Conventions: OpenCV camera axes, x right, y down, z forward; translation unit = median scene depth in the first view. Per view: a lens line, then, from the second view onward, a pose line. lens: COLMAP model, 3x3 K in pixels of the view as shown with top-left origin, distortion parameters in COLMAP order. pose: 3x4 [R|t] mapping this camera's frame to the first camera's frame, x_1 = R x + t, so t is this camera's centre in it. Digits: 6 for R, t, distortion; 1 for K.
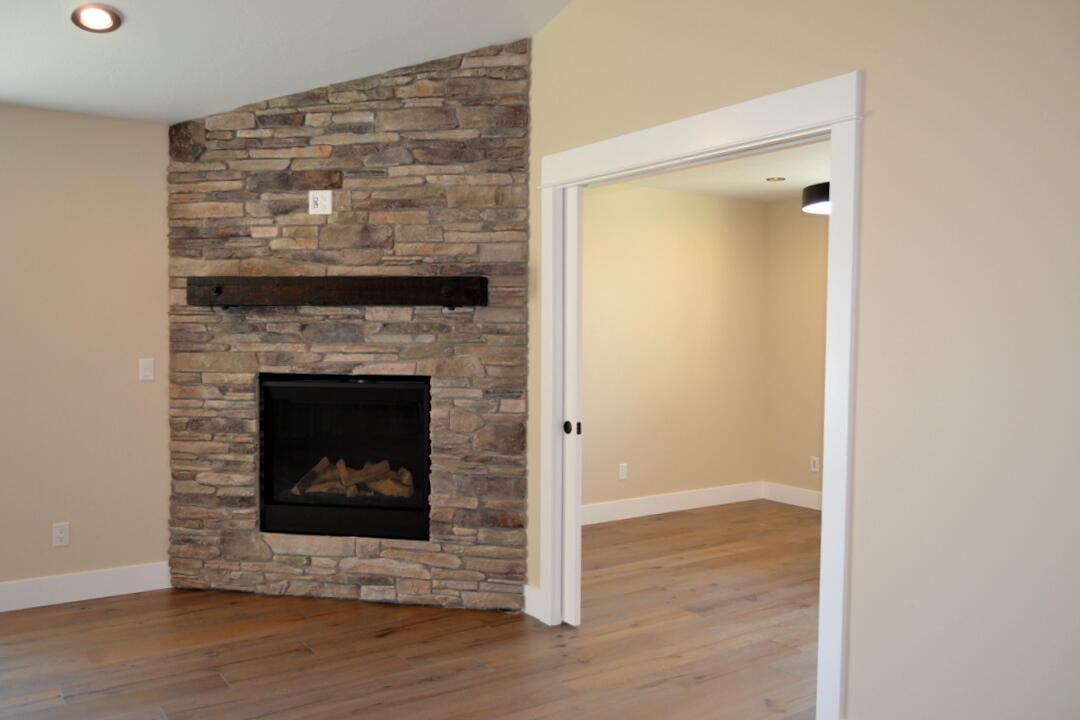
lens RADIAL K [[848.6, 0, 537.0], [0, 848.6, 360.0], [0, 0, 1]] dist [-0.022499, 0.018638]
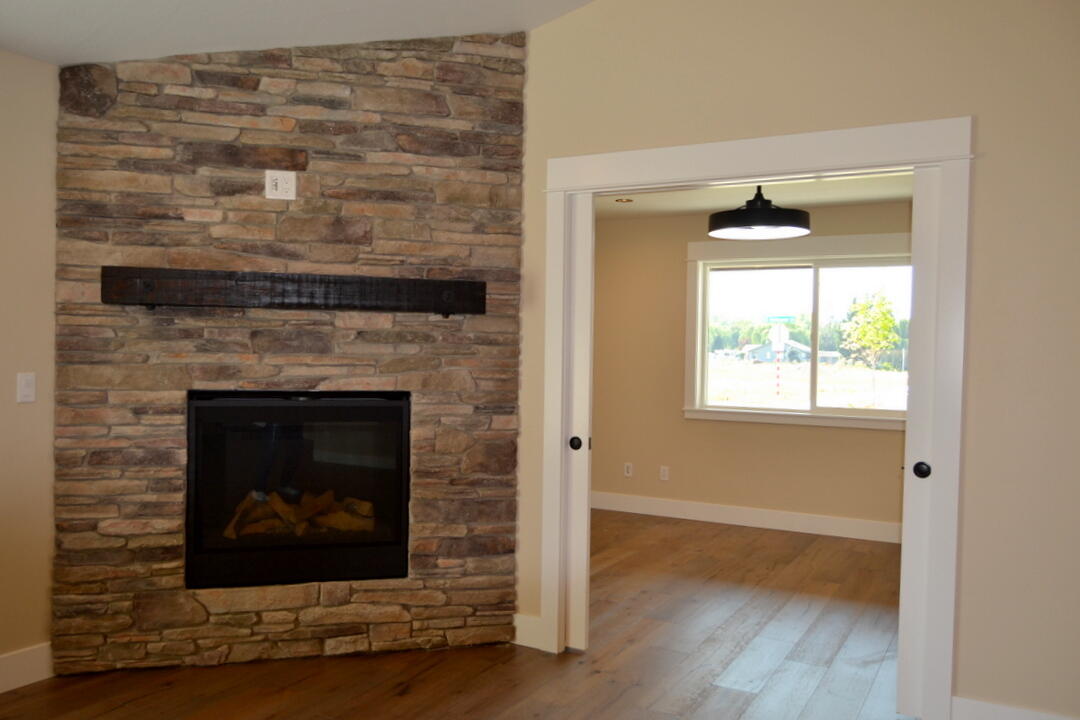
lens RADIAL K [[848.6, 0, 537.0], [0, 848.6, 360.0], [0, 0, 1]] dist [-0.022499, 0.018638]
pose [[0.904371, 0.003011, 0.426736, -0.380817], [0.002536, 0.999920, -0.012431, -0.002468], [-0.426739, 0.012324, 0.904291, 0.138806]]
